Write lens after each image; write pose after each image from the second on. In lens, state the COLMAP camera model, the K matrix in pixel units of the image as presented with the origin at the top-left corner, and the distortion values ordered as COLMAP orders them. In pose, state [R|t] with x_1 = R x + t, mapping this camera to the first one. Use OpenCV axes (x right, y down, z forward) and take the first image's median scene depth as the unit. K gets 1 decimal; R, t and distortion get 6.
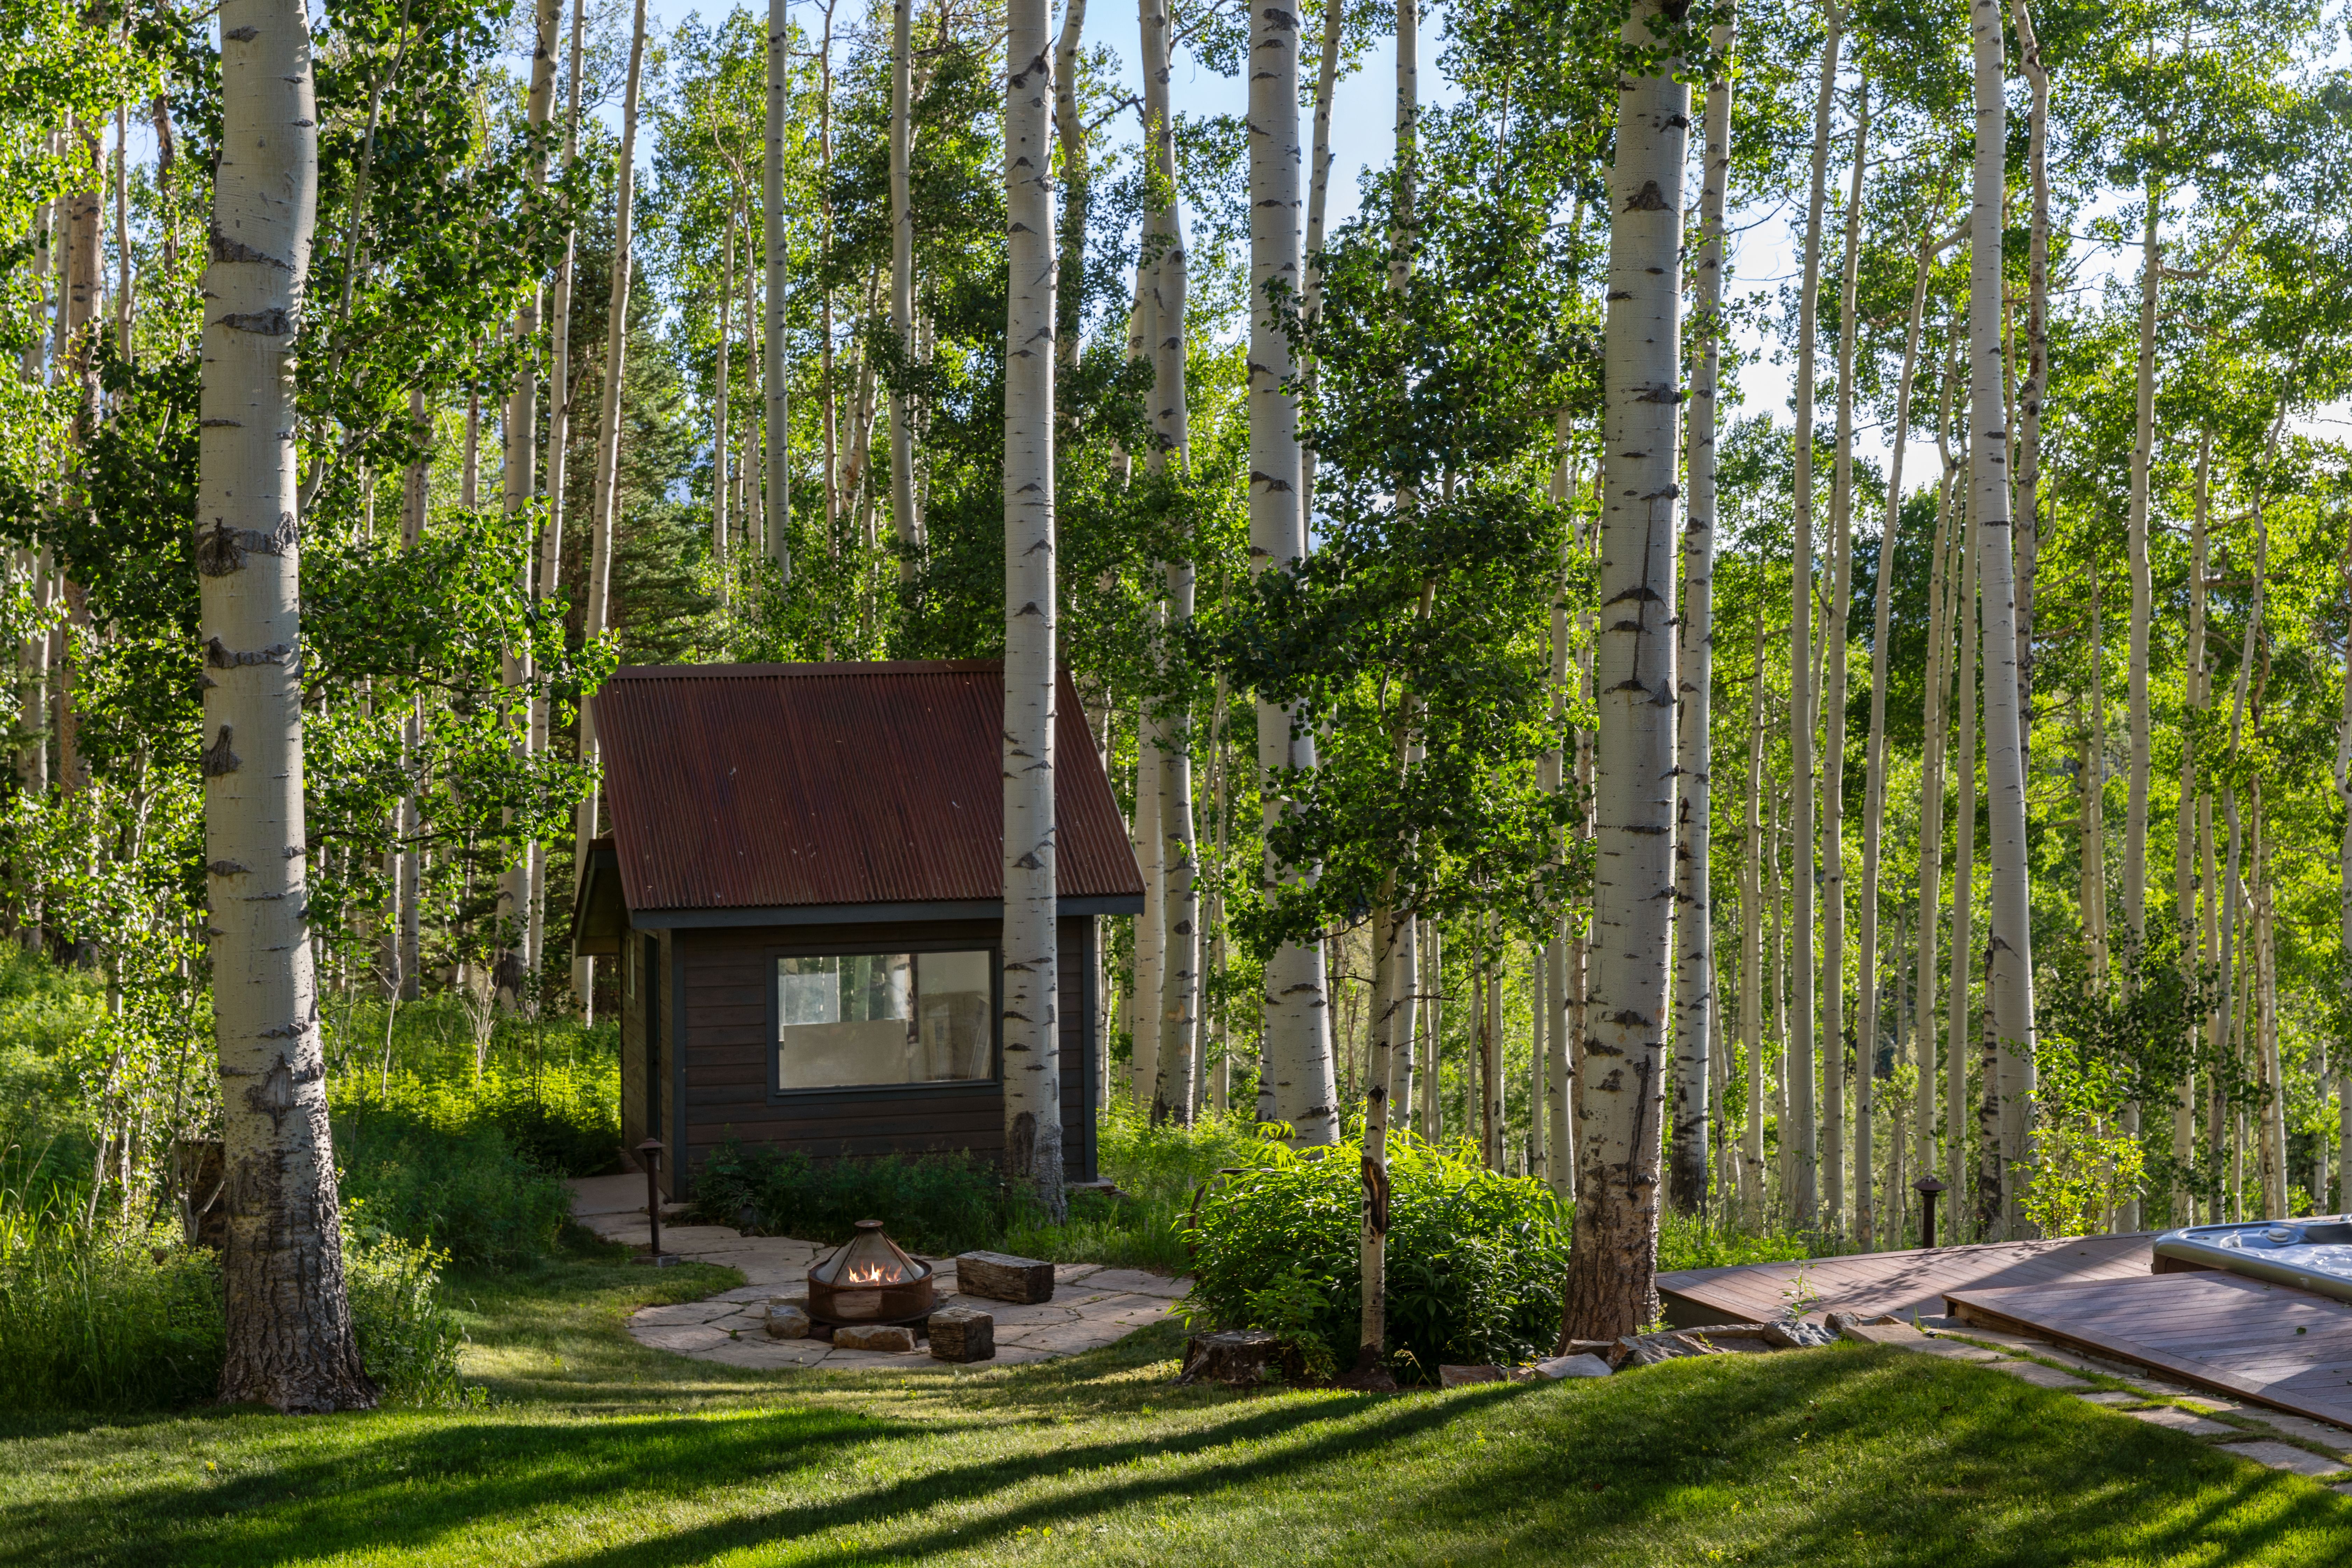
lens RADIAL K [[3429.3, 0, 1176.0], [0, 3429.3, 784.0], [0, 0, 1]] dist [-0.003576, 0.012225]
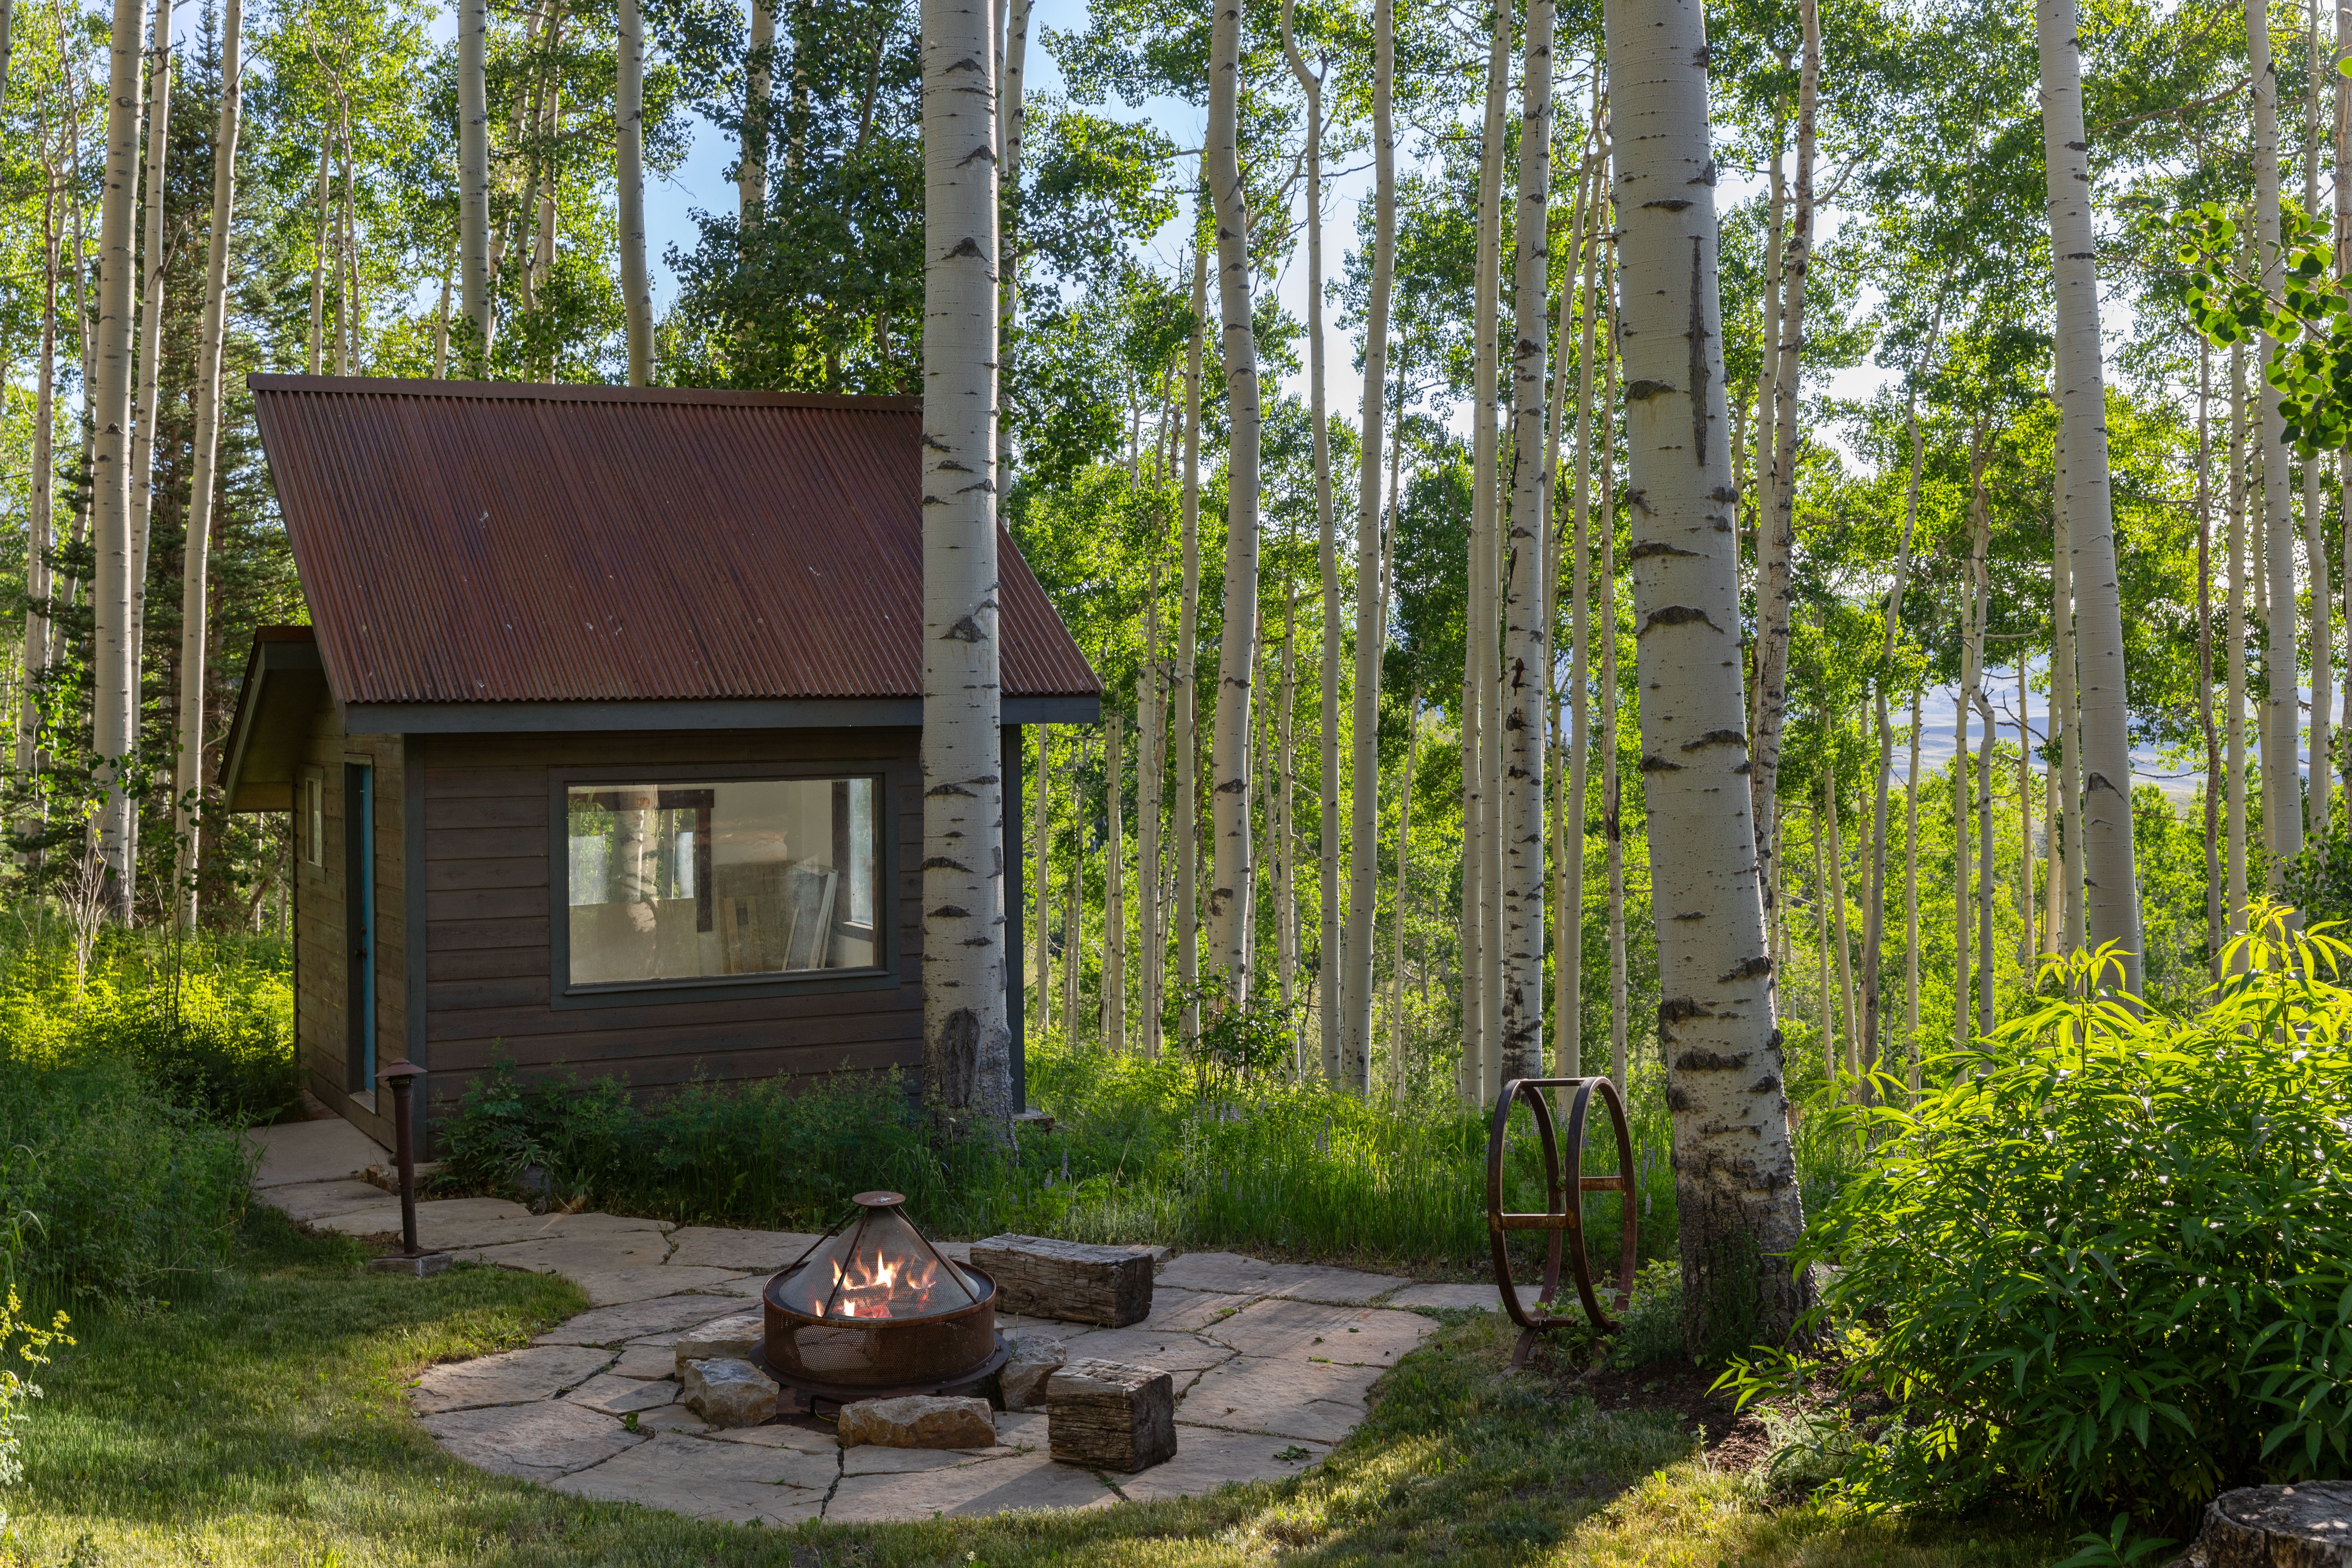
lens RADIAL K [[2838.6, 0, 1174.2], [0, 2838.6, 743.7], [0, 0, 1]] dist [-0.001169, -0.007900]
pose [[0.984245, -0.005334, 0.176731, -0.132038], [0.007627, 0.999895, -0.012298, 0.068023], [-0.176647, 0.013453, 0.984182, 0.599733]]
